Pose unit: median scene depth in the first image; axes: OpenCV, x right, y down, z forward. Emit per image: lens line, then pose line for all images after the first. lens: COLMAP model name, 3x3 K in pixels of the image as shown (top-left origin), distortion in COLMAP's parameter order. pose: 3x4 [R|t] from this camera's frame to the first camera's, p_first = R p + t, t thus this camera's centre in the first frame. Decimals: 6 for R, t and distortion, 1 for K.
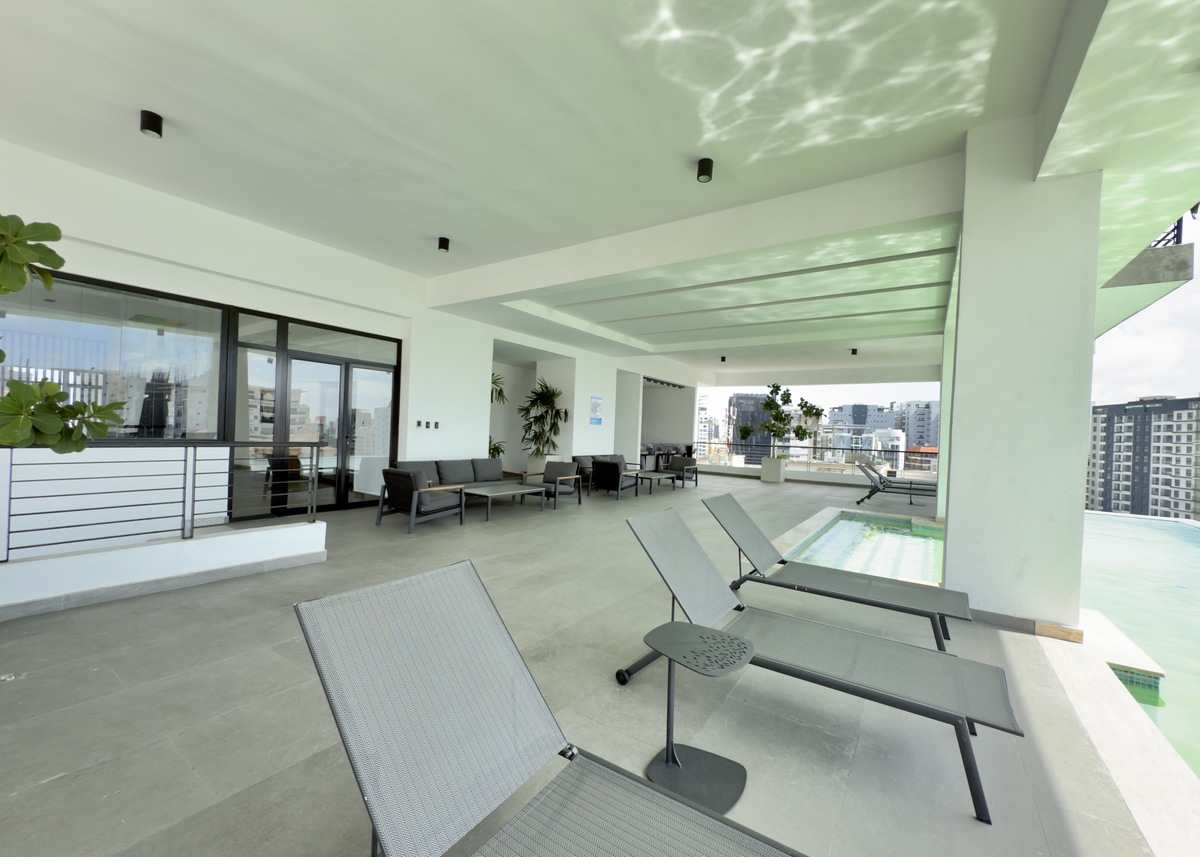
lens RADIAL K [[479.4, 0, 600.0], [0, 479.4, 428.5], [0, 0, 1]] dist [-0.000466, -0.000053]
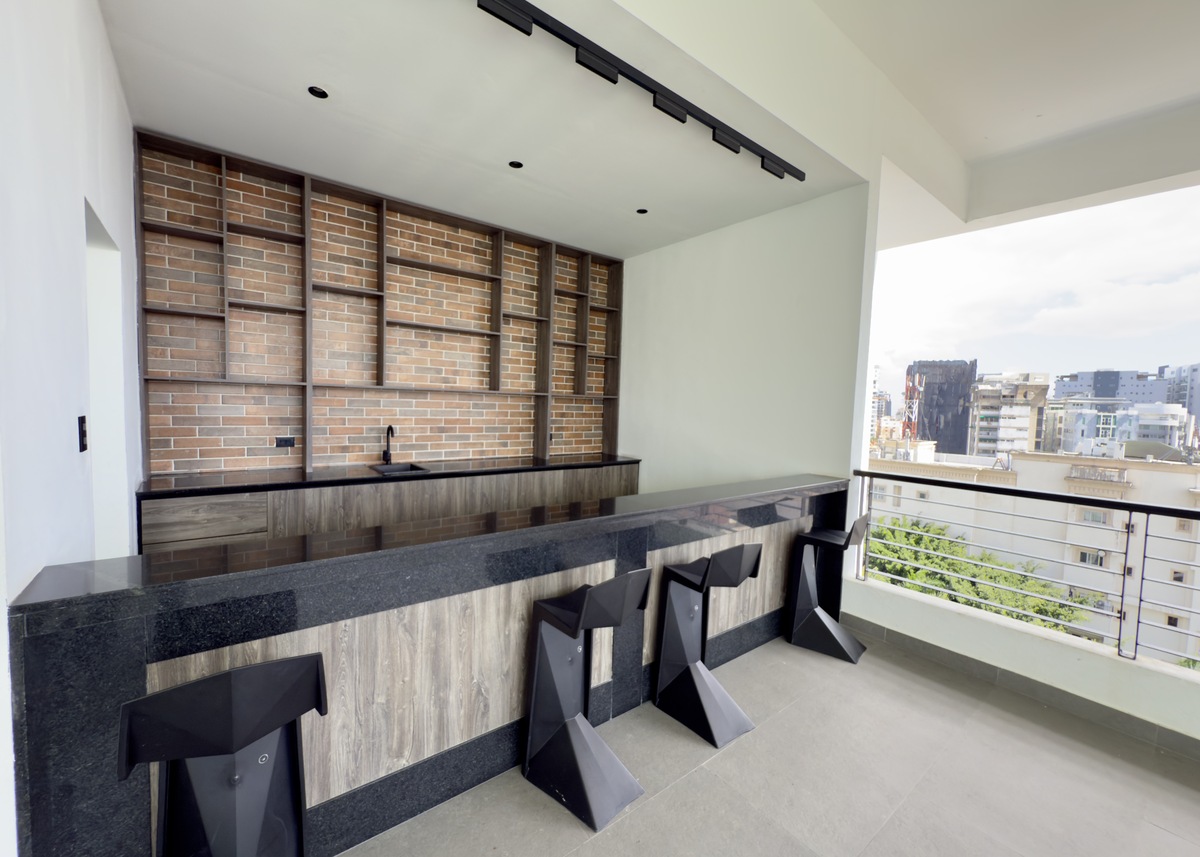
lens RADIAL K [[479.4, 0, 600.0], [0, 479.4, 428.5], [0, 0, 1]] dist [-0.000466, -0.000053]
pose [[0.954975, 0.007649, -0.296586, 0.019734], [0.006458, 0.998895, 0.046556, -0.000189], [0.296615, -0.046376, 0.953871, 0.100137]]
